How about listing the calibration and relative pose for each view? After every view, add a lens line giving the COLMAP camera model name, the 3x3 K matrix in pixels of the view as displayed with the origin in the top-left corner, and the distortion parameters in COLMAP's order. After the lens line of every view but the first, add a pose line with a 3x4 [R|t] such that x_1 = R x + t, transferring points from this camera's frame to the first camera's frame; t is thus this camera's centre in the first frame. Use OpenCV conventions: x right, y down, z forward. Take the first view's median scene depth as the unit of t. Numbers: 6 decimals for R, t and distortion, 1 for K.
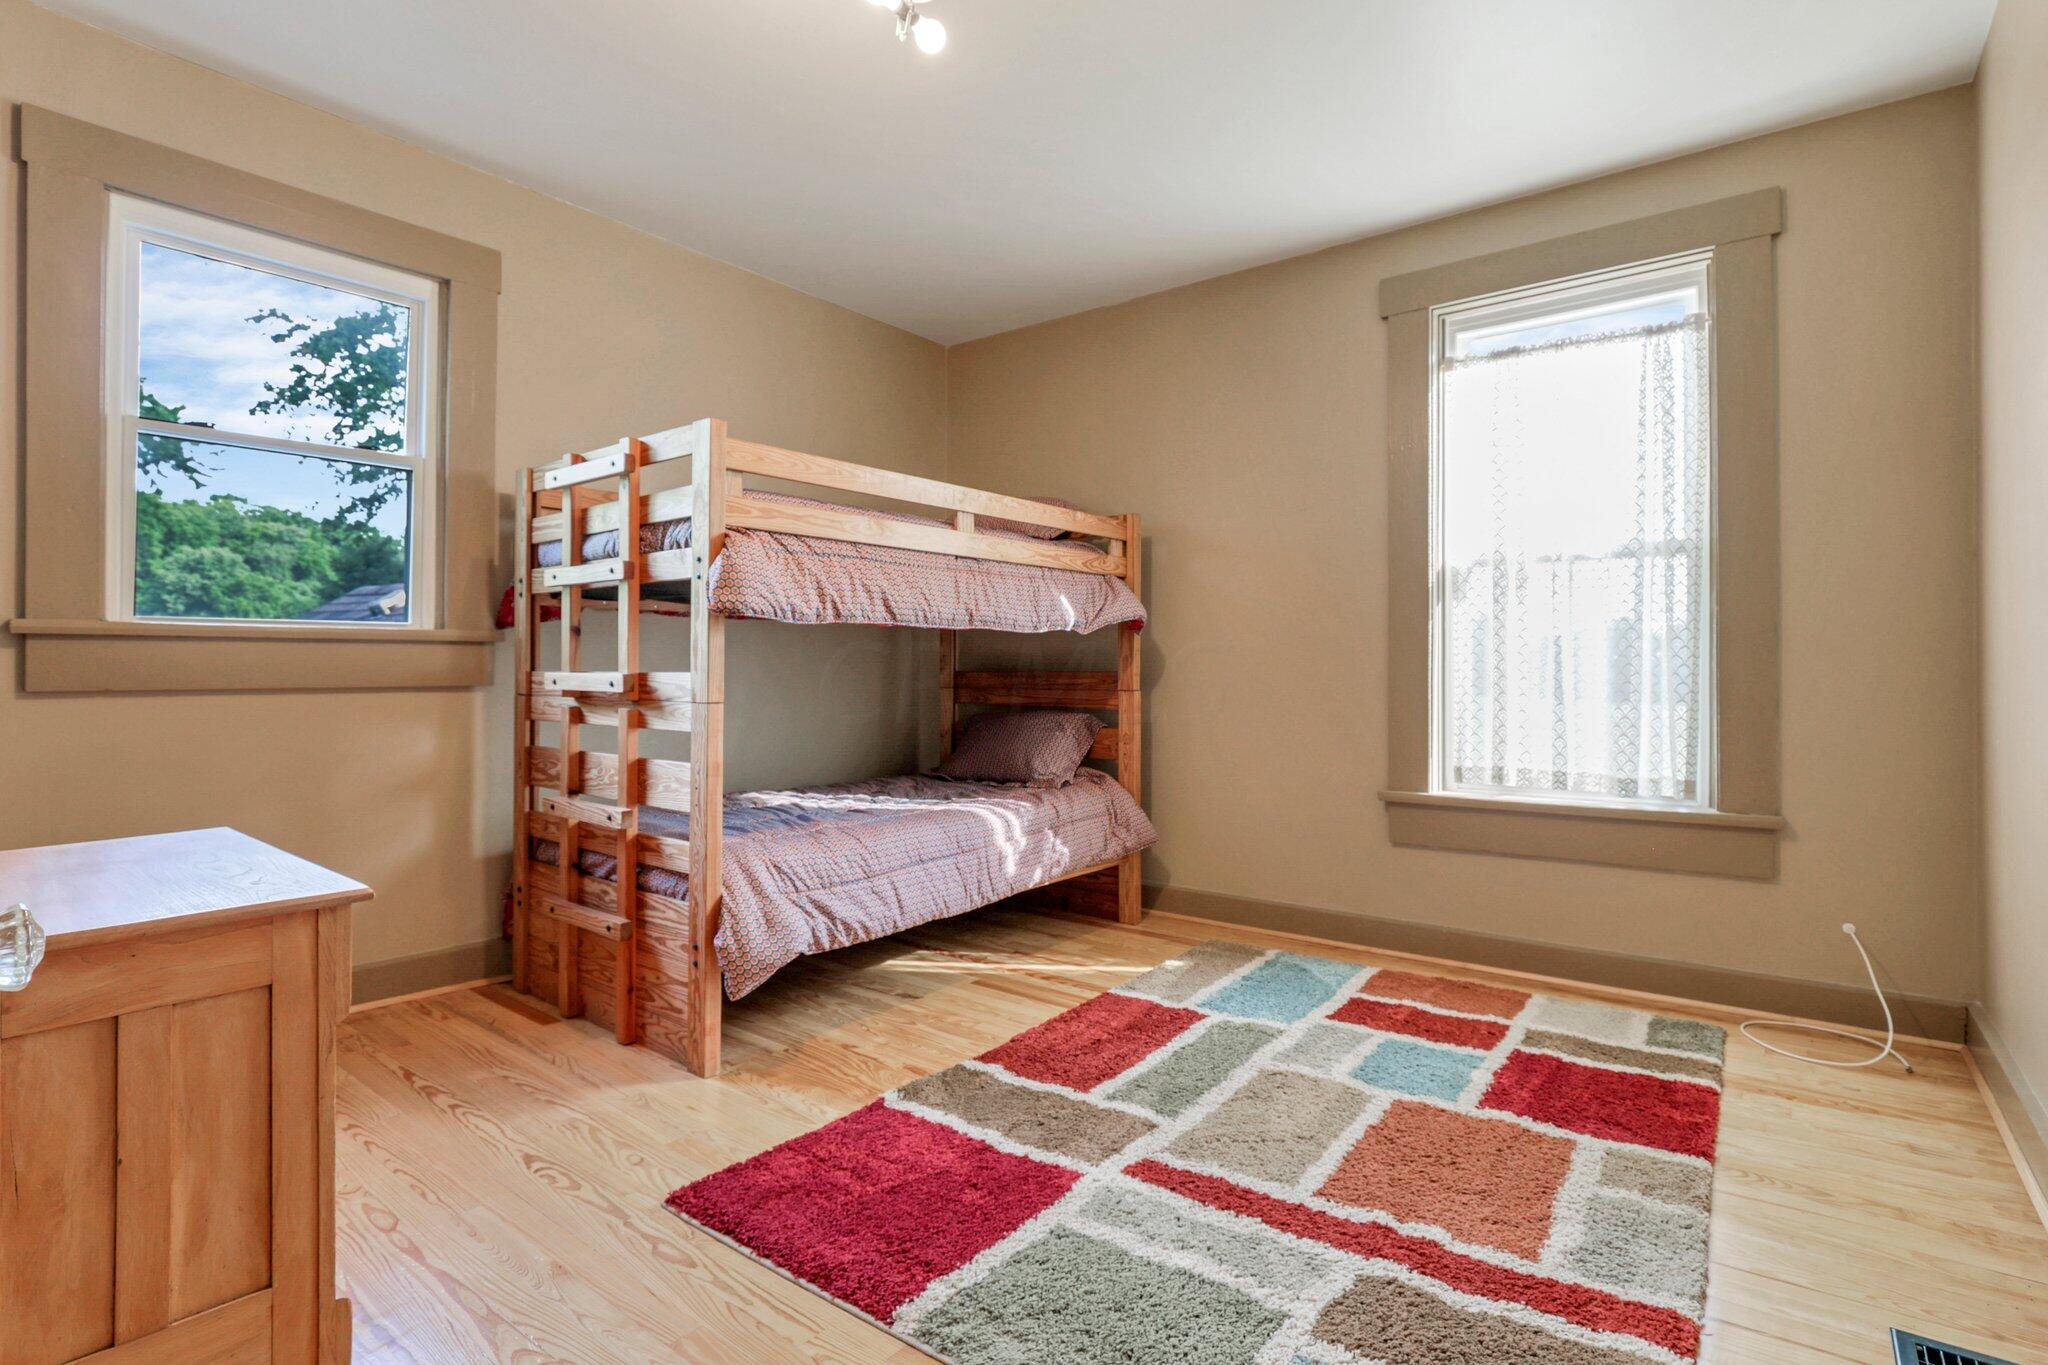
lens RADIAL K [[993.1, 0, 1020.5], [0, 993.1, 680.6], [0, 0, 1]] dist [-0.027877, 0.007517]
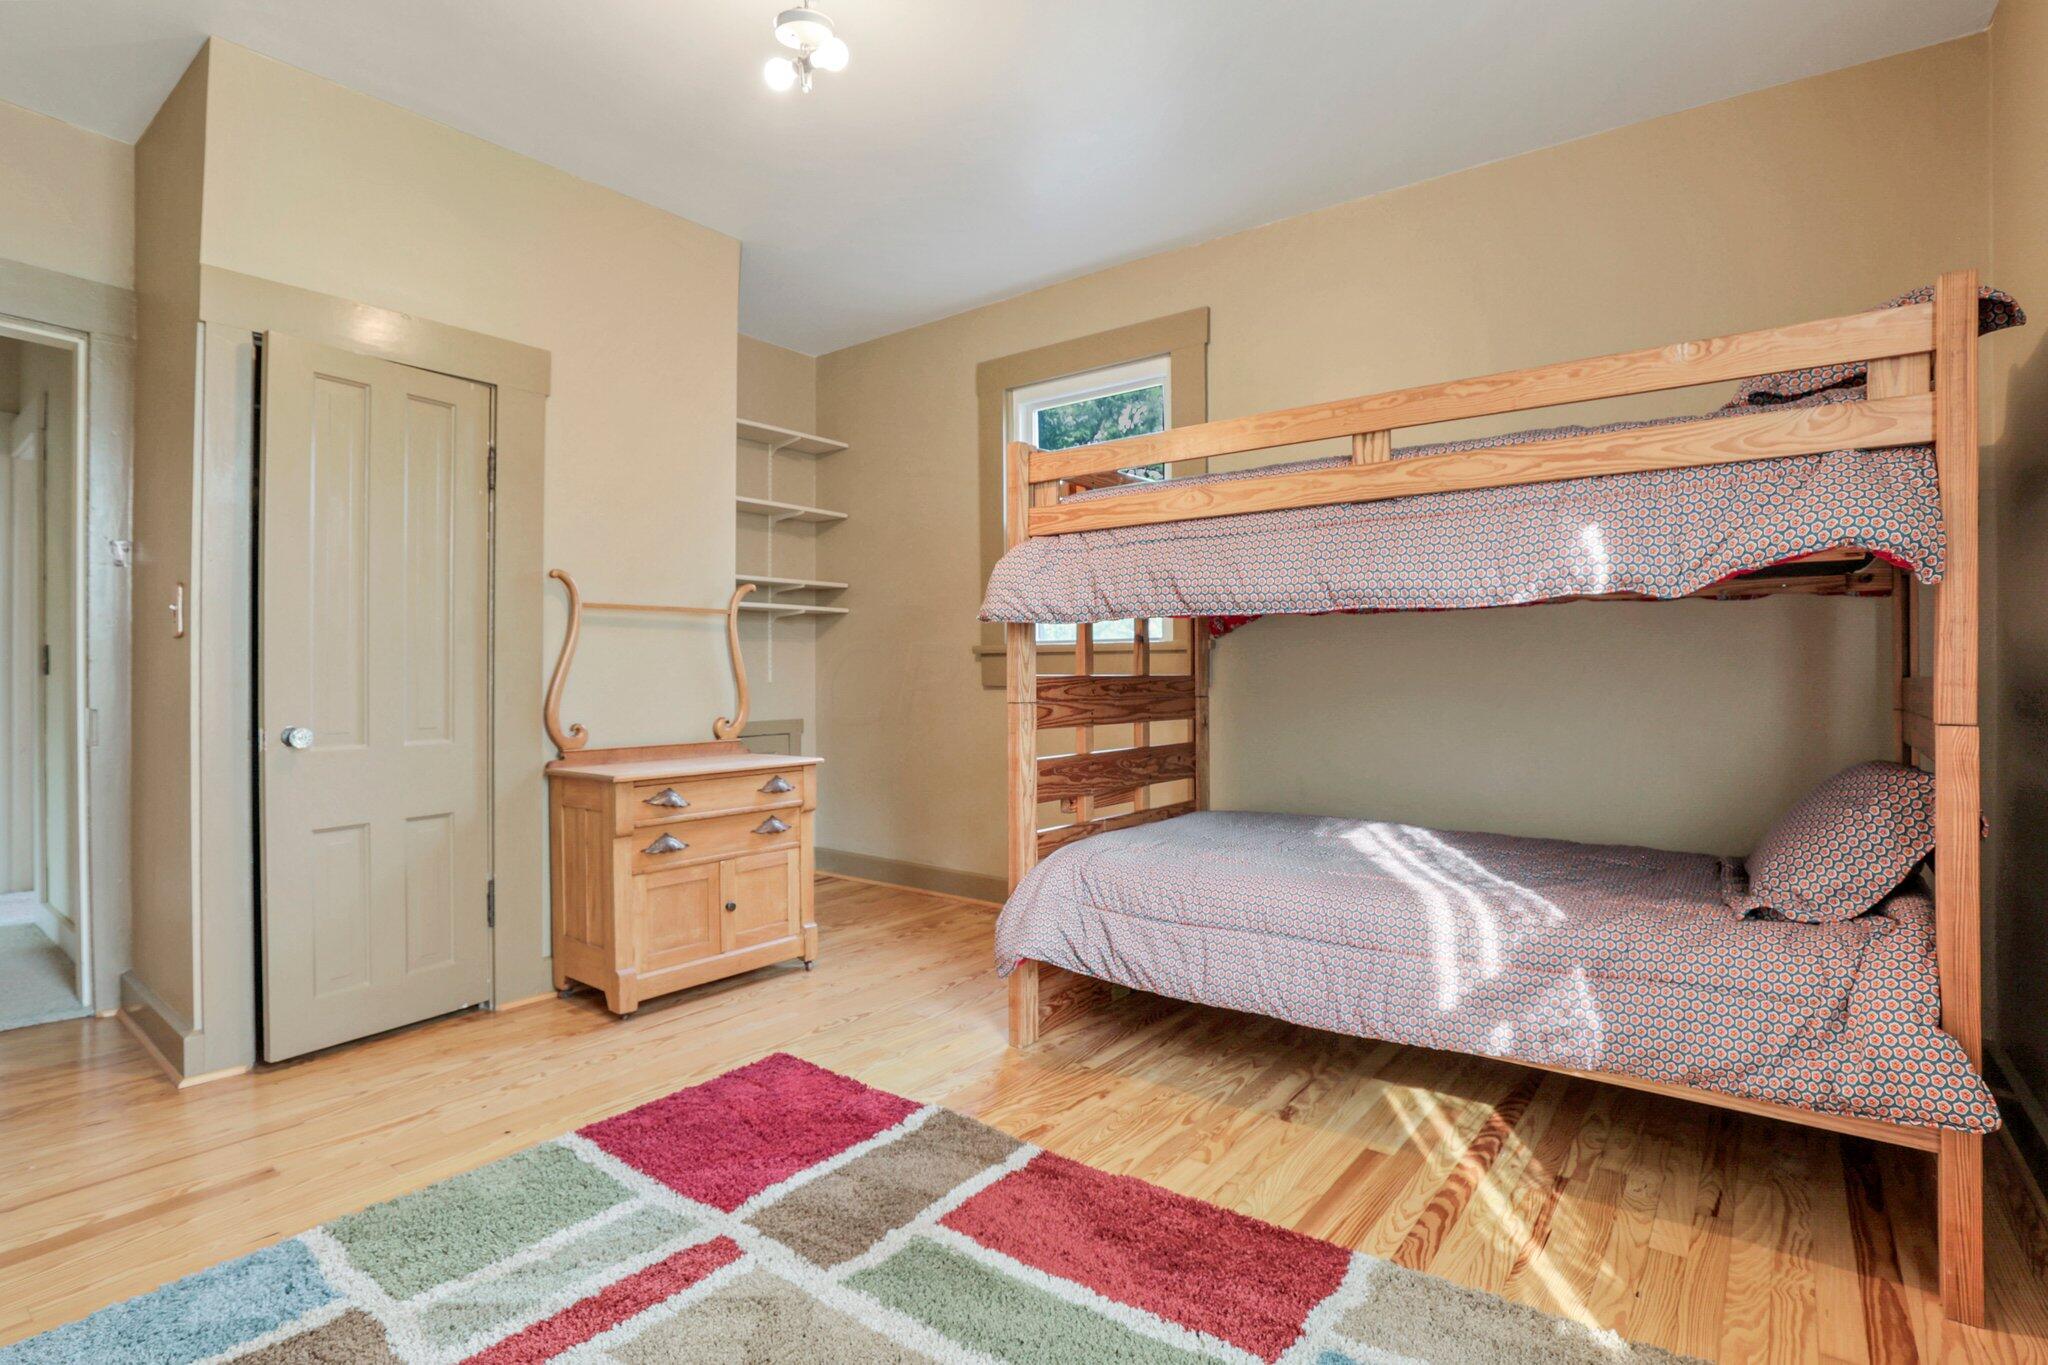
lens RADIAL K [[993.1, 0, 1019.1], [0, 993.1, 675.2], [0, 0, 1]] dist [-0.027877, 0.007517]
pose [[0.003313, -0.007475, -0.999967, 0.634616], [-0.004291, 0.999963, -0.007490, -0.002955], [0.999985, 0.004316, 0.003281, 0.803972]]
